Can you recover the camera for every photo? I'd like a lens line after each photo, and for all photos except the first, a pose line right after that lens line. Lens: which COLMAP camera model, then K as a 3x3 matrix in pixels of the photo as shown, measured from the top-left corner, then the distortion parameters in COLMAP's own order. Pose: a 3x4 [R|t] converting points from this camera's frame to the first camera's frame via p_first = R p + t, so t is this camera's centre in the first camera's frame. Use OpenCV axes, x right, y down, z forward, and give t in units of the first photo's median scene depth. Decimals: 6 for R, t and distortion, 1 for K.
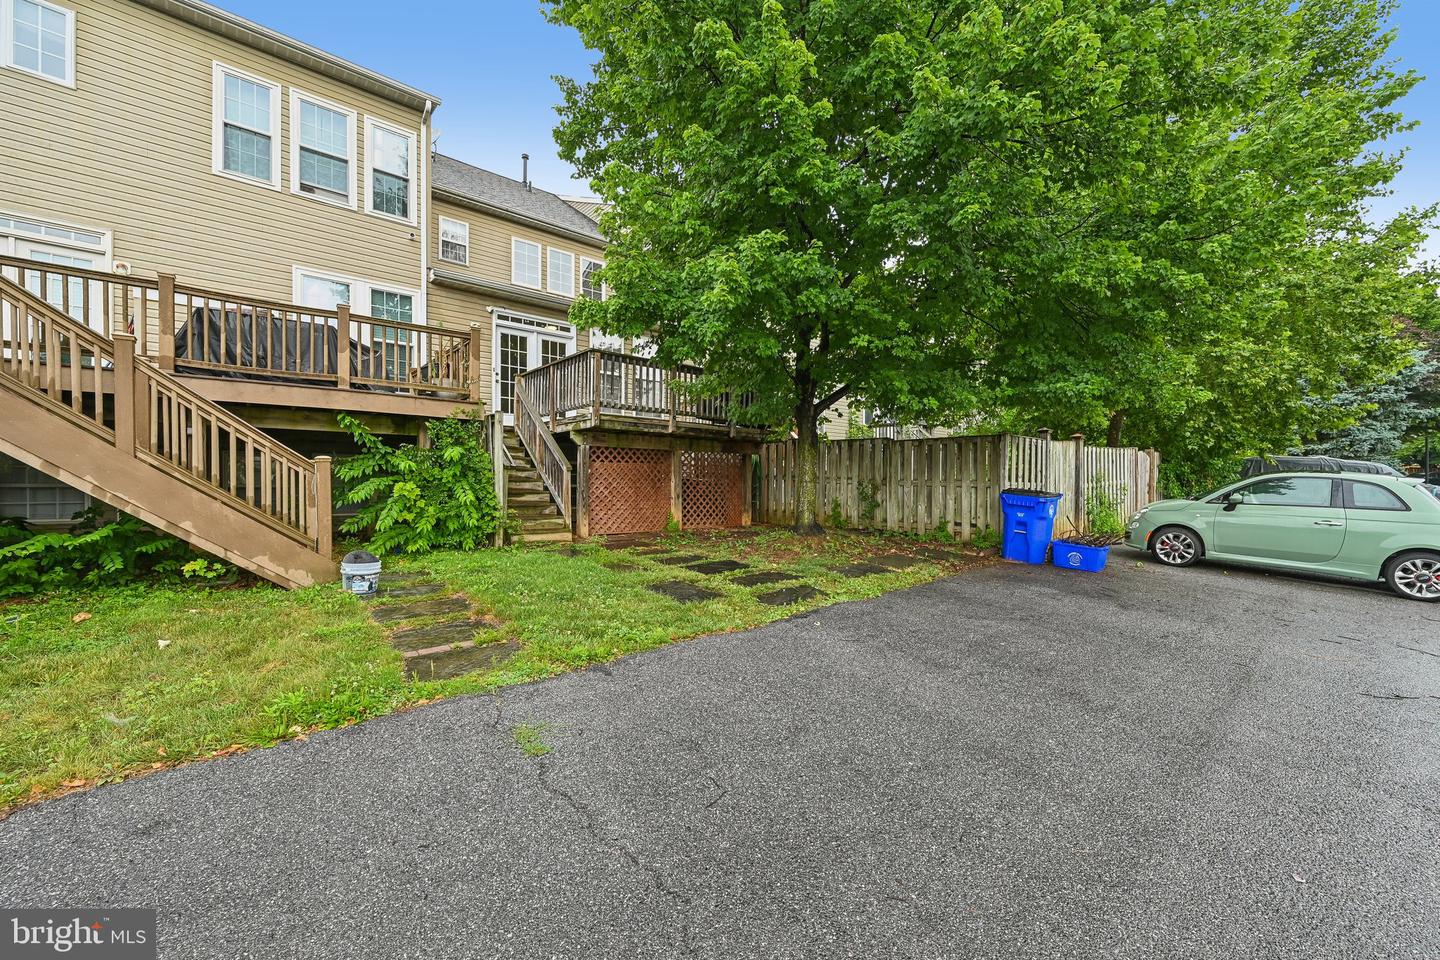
lens RADIAL K [[566.2, 0, 728.1], [0, 566.2, 484.6], [0, 0, 1]] dist [0.001009, 0.000087]
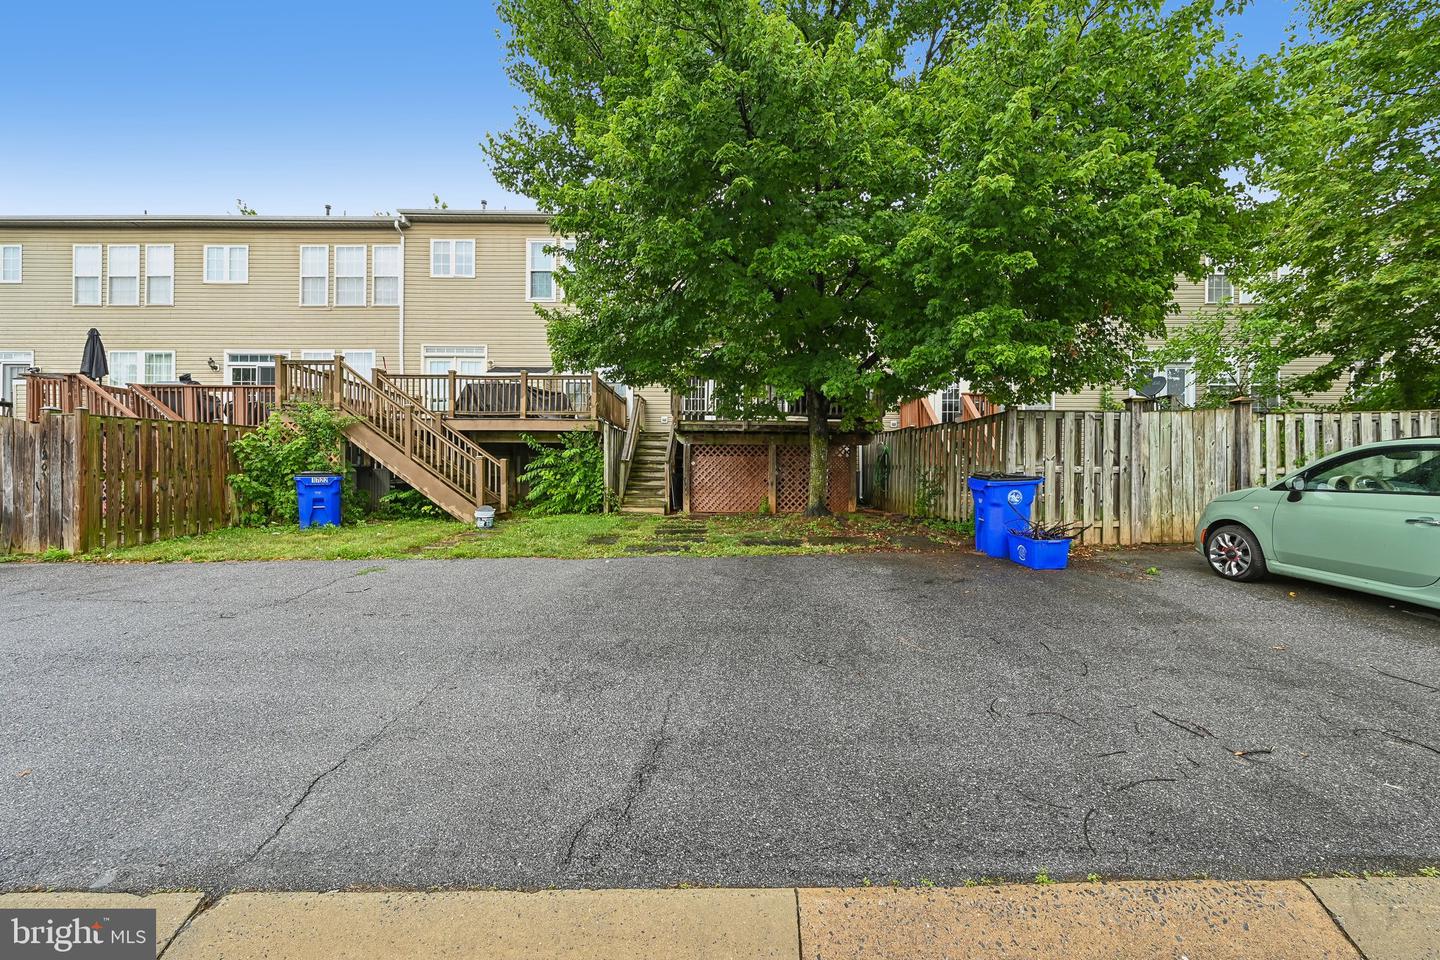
lens RADIAL K [[566.2, 0, 728.1], [0, 566.2, 484.6], [0, 0, 1]] dist [0.001009, 0.000087]
pose [[0.758854, 0.003528, -0.651251, 0.684357], [-0.002930, 0.999994, 0.002002, 0.023100], [0.651254, 0.000389, 0.758860, 0.051599]]
